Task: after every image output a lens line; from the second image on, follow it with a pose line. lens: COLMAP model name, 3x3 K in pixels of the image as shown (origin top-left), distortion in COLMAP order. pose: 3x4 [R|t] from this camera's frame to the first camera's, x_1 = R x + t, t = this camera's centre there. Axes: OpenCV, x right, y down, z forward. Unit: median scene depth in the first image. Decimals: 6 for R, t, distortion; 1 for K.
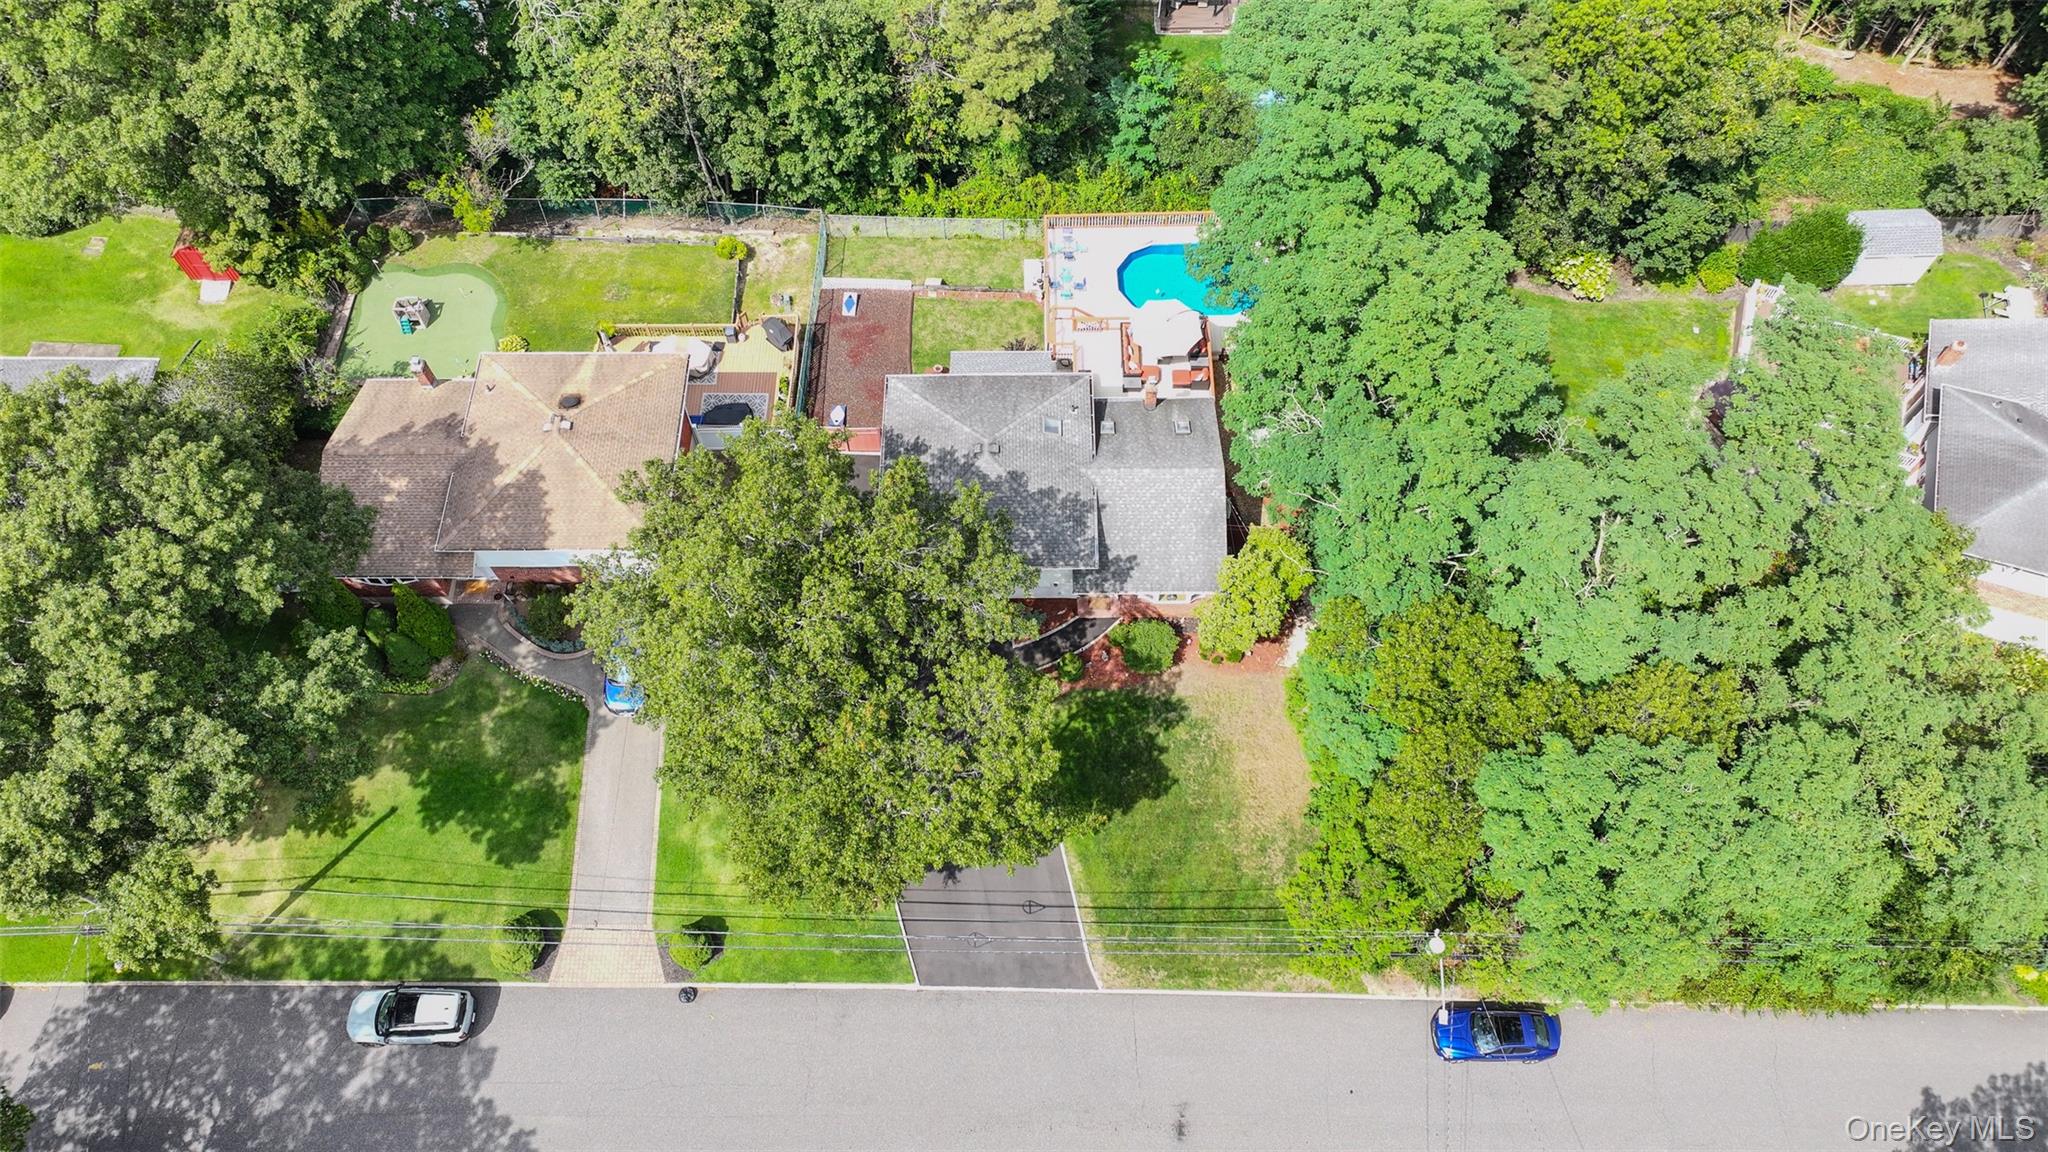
lens RADIAL K [[1438.4, 0, 1024.0], [0, 1438.4, 576.0], [0, 0, 1]] dist [-0.009257, 0.027030]
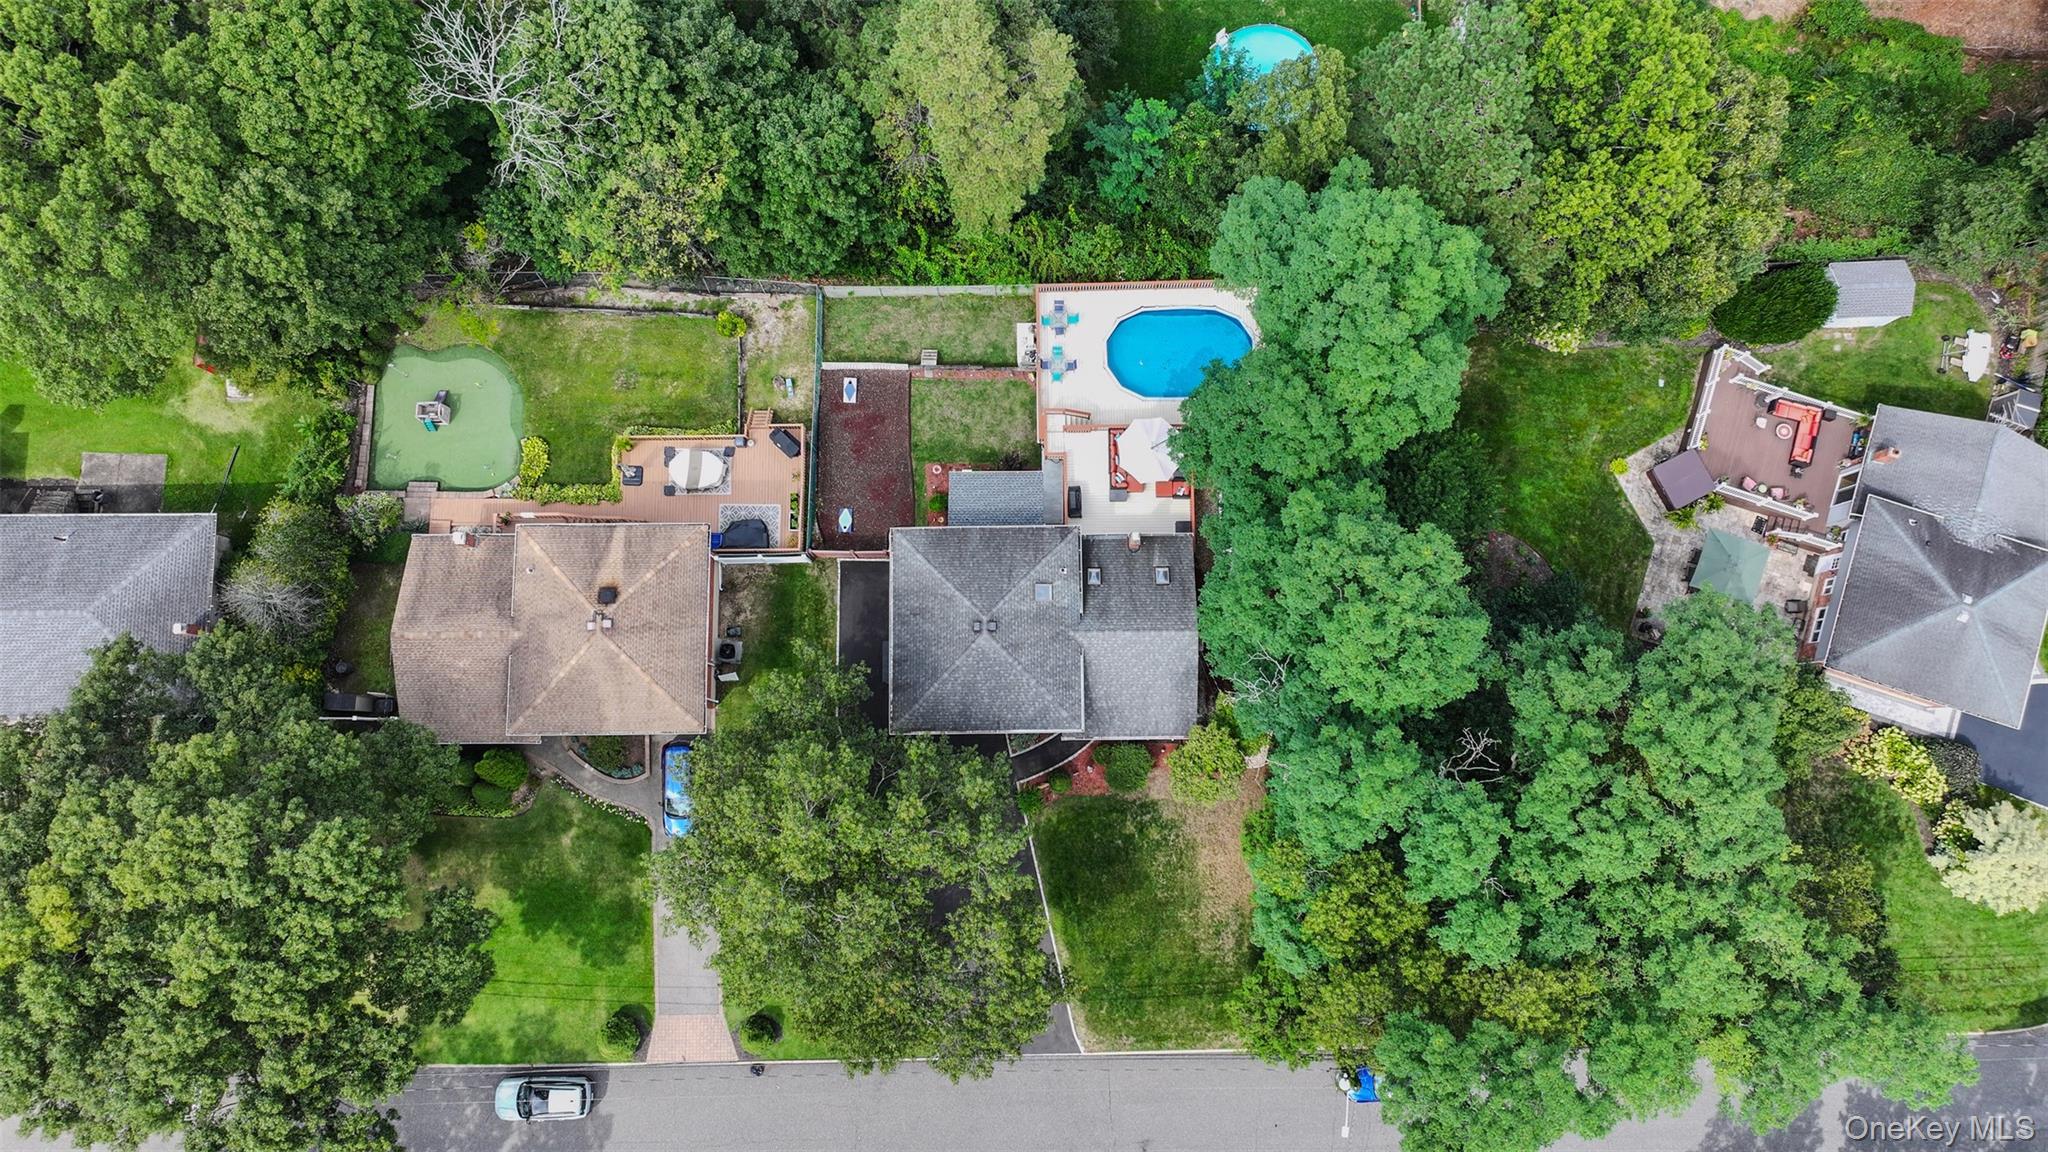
lens RADIAL K [[1438.4, 0, 1024.0], [0, 1438.4, 576.0], [0, 0, 1]] dist [-0.009257, 0.027030]
pose [[0.999968, -0.007471, 0.002723, 0.001276], [0.006005, 0.933950, 0.357352, -0.519770], [-0.005213, -0.357325, 0.933966, -0.027732]]
